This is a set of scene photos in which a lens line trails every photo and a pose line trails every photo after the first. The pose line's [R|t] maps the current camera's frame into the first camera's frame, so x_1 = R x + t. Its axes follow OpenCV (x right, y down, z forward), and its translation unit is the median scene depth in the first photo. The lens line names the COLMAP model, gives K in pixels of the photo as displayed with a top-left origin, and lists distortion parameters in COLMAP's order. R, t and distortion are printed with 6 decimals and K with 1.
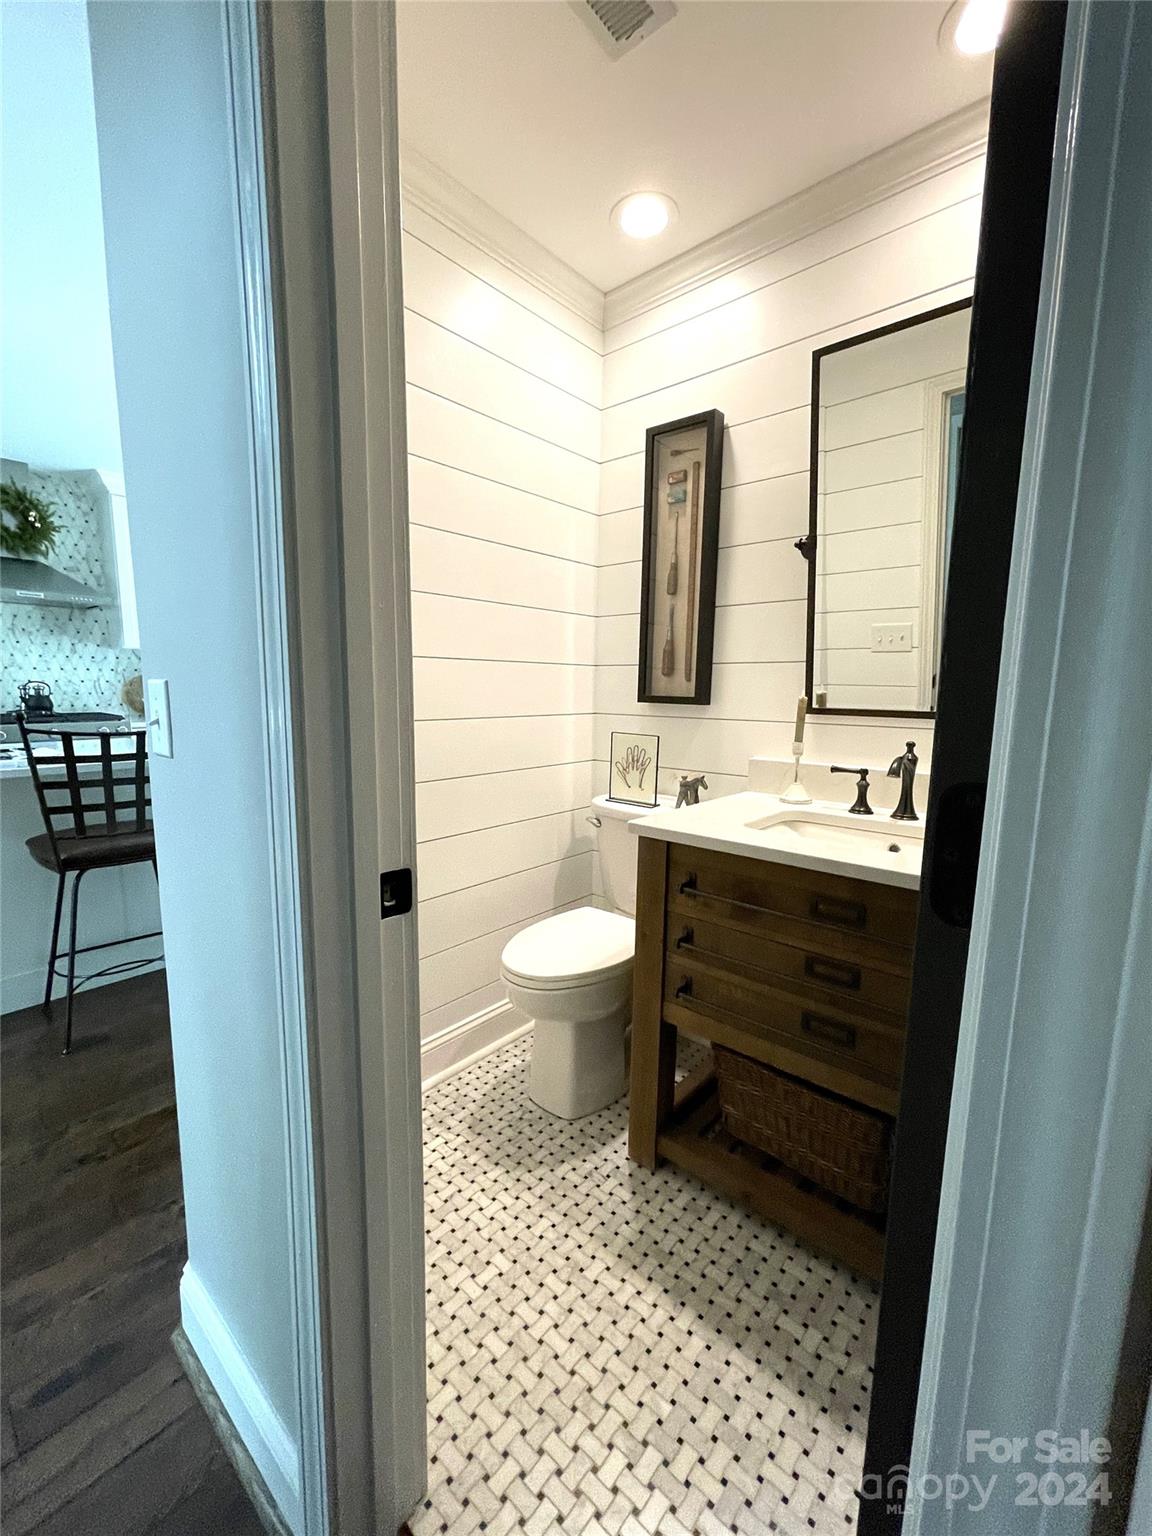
lens RADIAL K [[616.6, 0, 577.2], [0, 616.6, 771.2], [0, 0, 1]] dist [-0.002145, 0.002591]
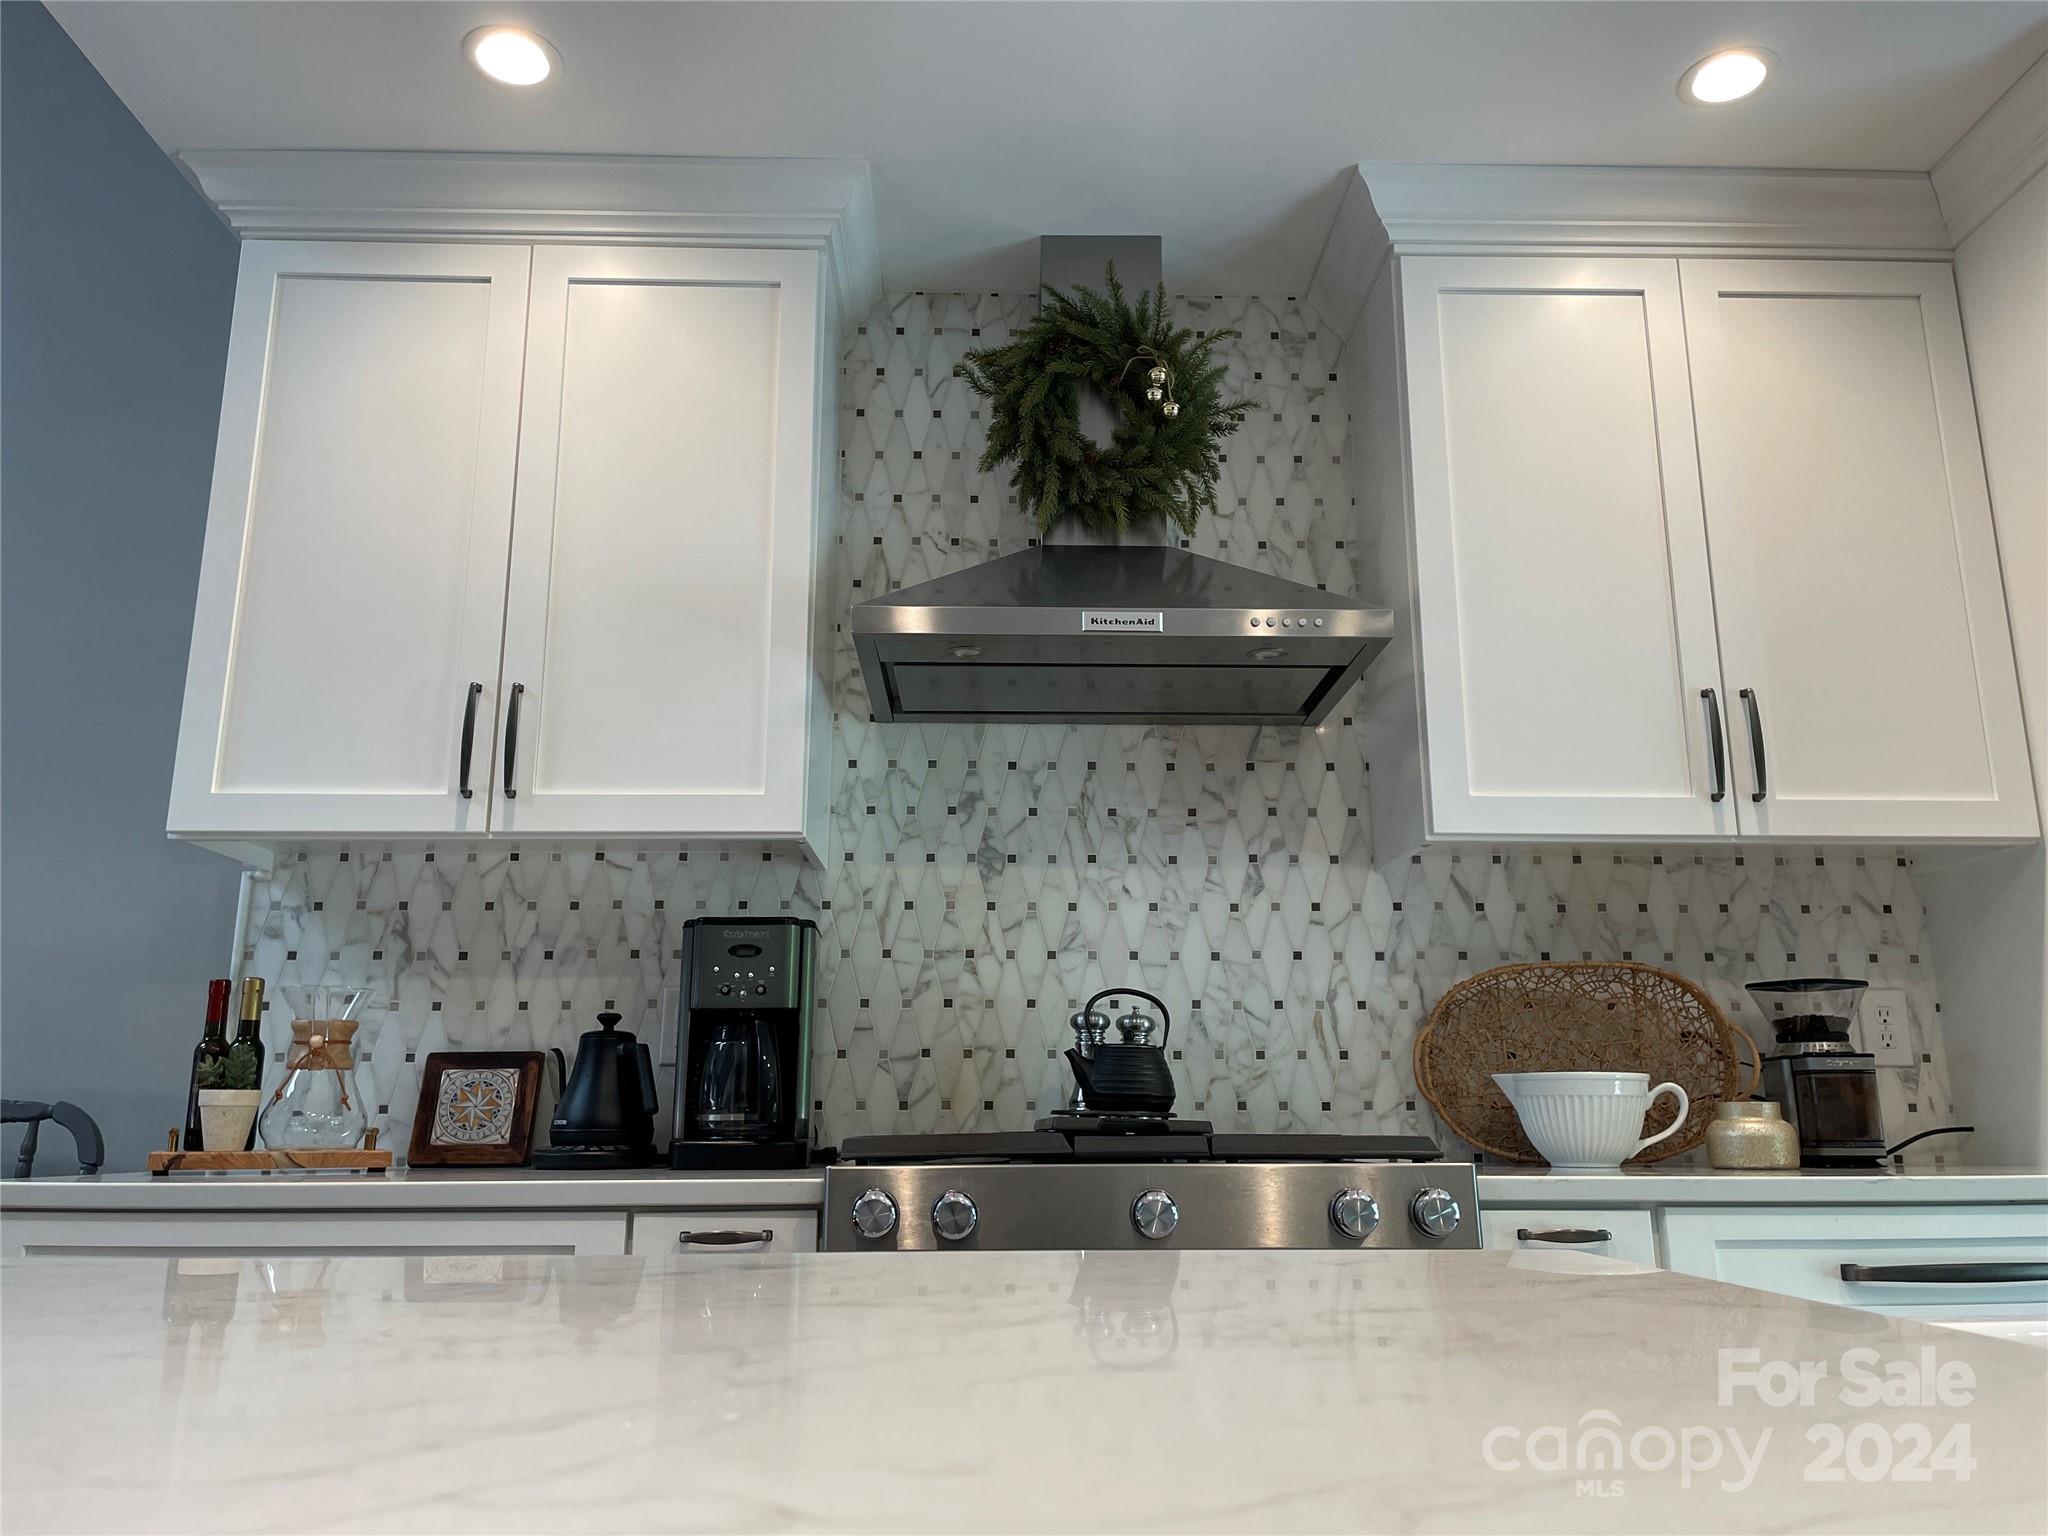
lens RADIAL K [[1544.9, 0, 1023.1], [0, 1544.9, 762.8], [0, 0, 1]] dist [0.066309, -0.065694]
pose [[0.671614, -0.187451, -0.716796, -0.431566], [-0.097586, 0.936656, -0.336382, -0.019546], [0.734446, 0.295868, 0.610778, 0.546789]]
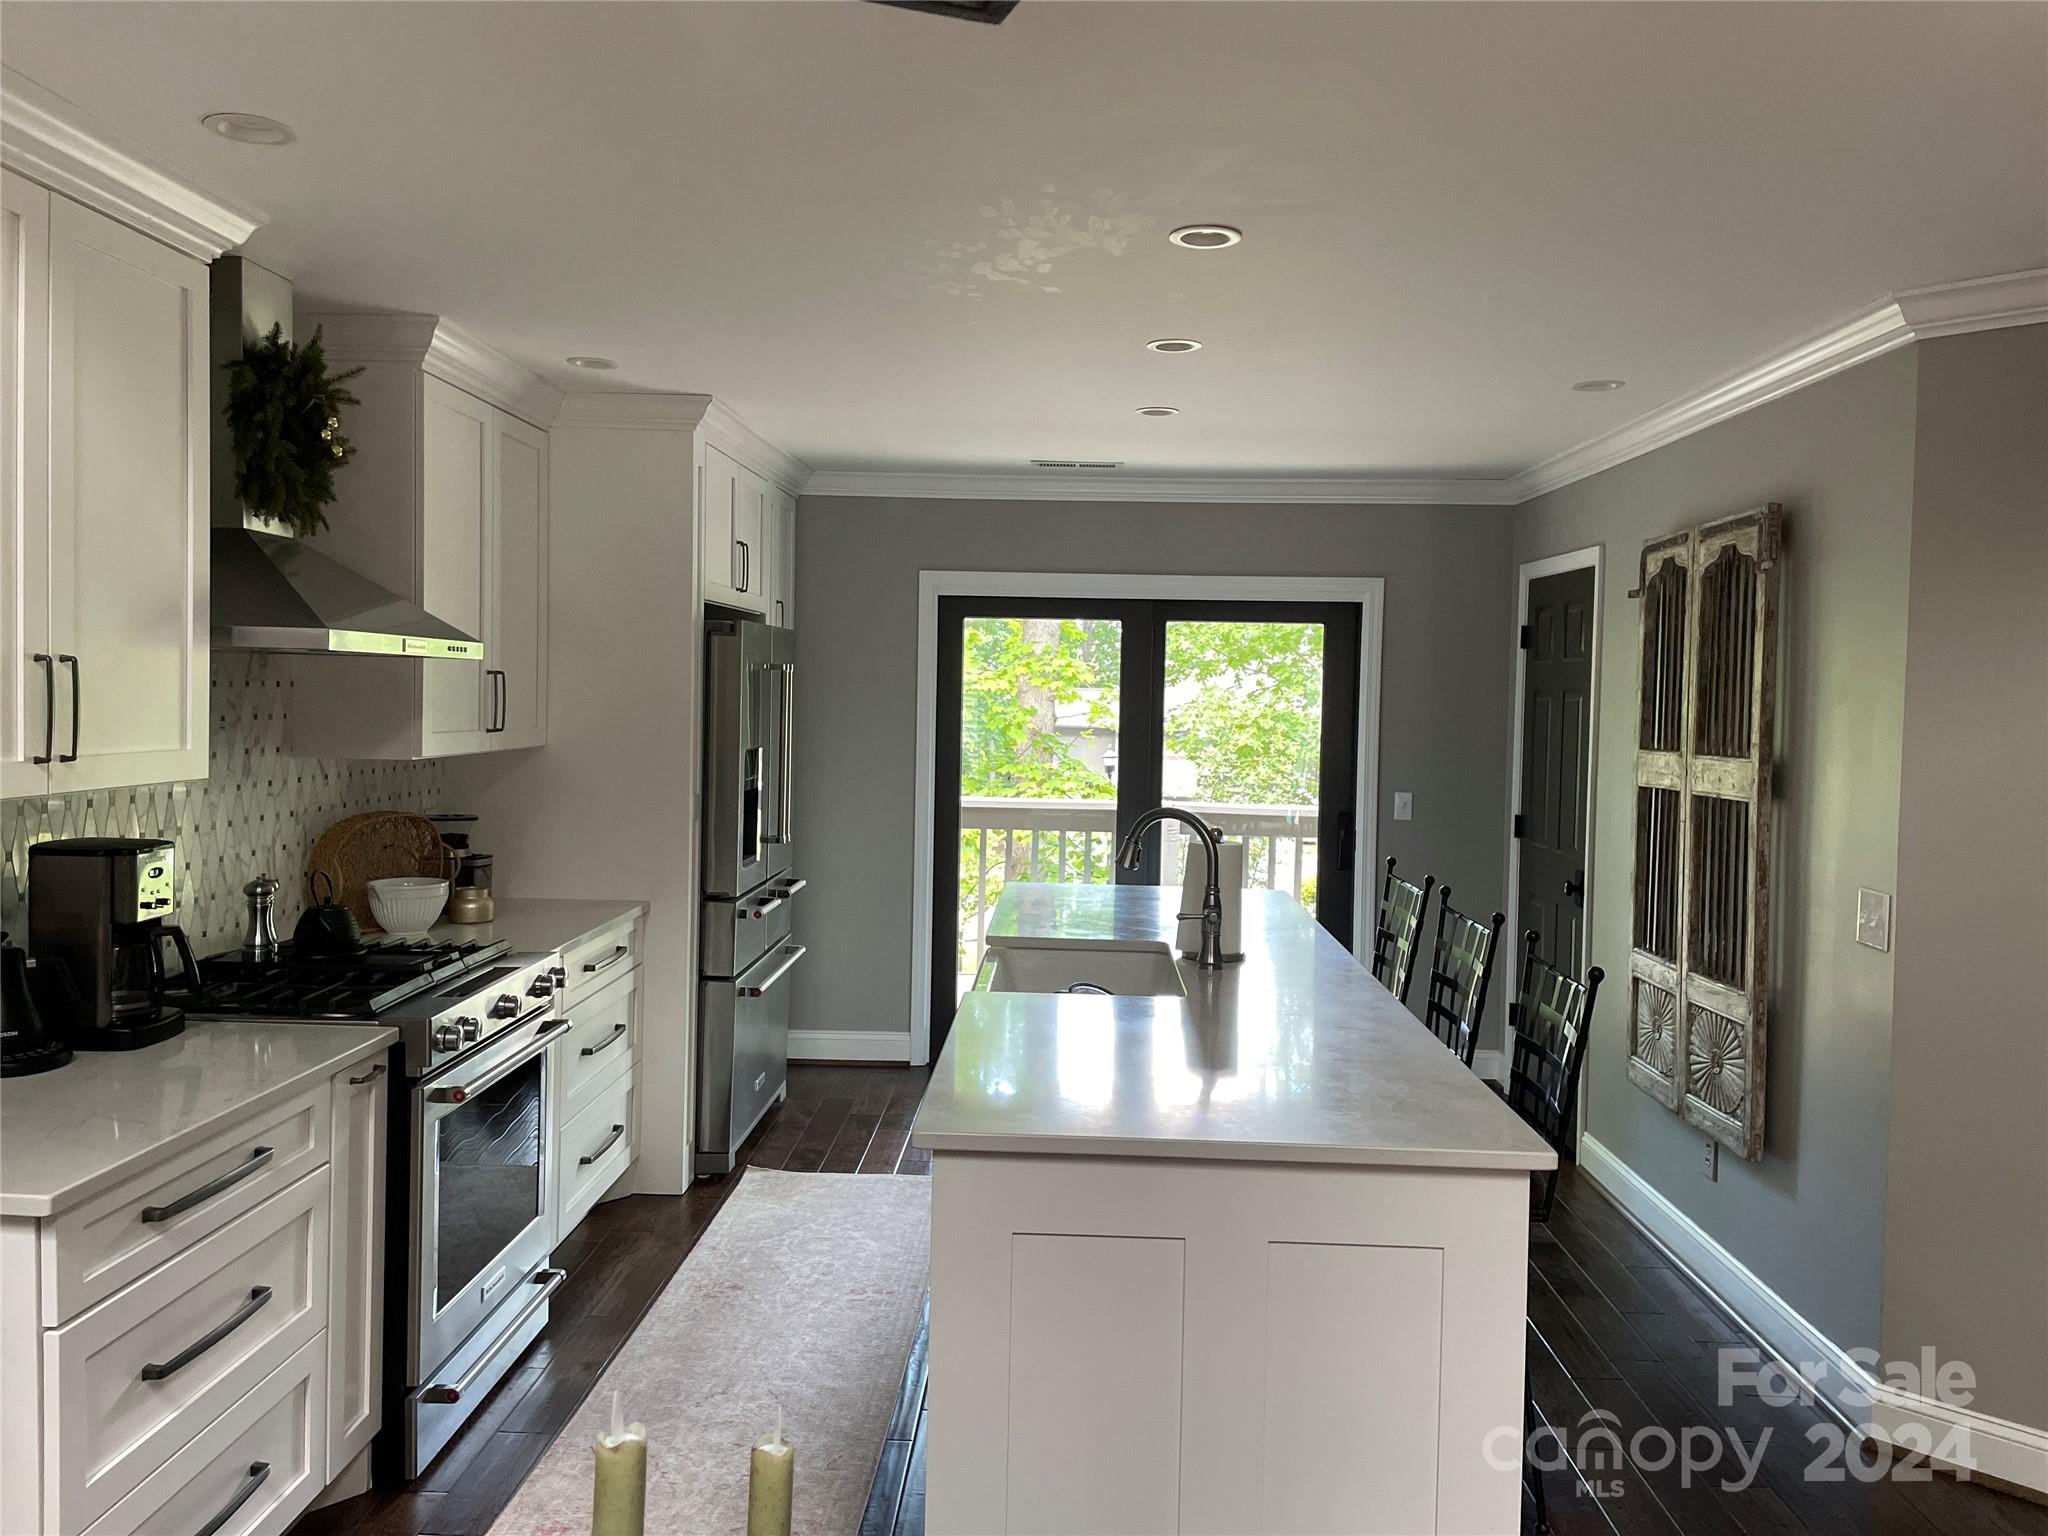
lens RADIAL K [[1544.9, 0, 1025.0], [0, 1544.9, 758.5], [0, 0, 1]] dist [0.066309, -0.065694]
pose [[0.773646, -0.025722, 0.633095, -1.079489], [0.081287, 0.994948, -0.058909, -0.117079], [-0.628382, 0.097037, 0.771829, 0.027189]]
